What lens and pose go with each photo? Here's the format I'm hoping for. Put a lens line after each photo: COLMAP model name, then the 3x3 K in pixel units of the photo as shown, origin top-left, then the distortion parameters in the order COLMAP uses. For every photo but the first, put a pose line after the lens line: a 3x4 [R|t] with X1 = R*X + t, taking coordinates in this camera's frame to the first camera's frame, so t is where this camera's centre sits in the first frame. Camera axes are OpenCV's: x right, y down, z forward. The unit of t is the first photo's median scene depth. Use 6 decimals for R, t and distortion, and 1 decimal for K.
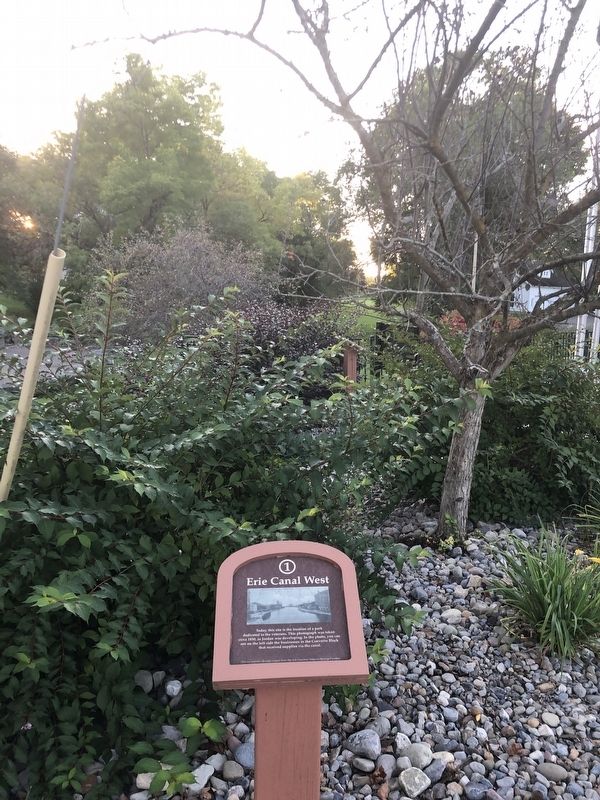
lens RADIAL K [[776.0, 0, 300.0], [0, 776.0, 398.5], [0, 0, 1]] dist [0.025475, 0.000000]
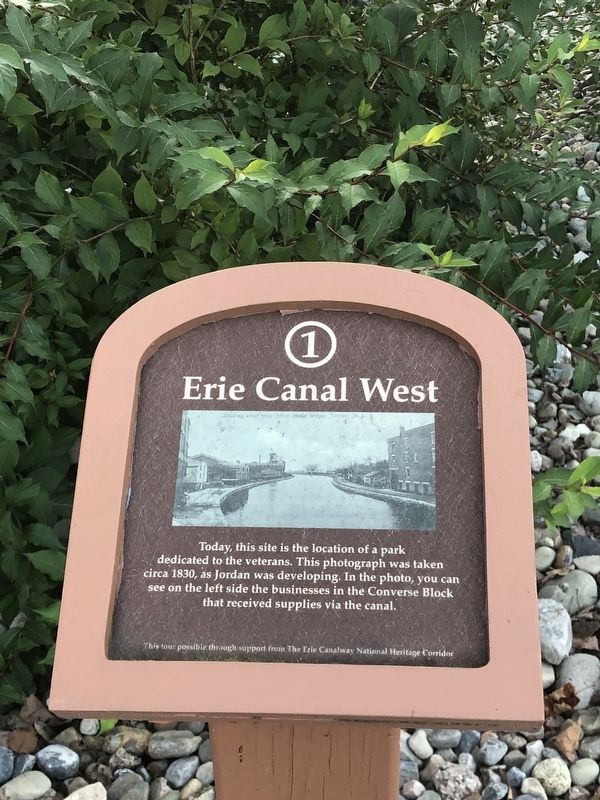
lens RADIAL K [[1253.7, 0, 297.7], [0, 1253.7, 398.5], [0, 0, 1]] dist [0.048575, 0.000000]
pose [[0.990972, 0.044962, -0.126305, 0.045303], [0.007609, 0.921710, 0.387806, 0.037221], [0.133853, -0.385266, 0.913046, 0.525238]]
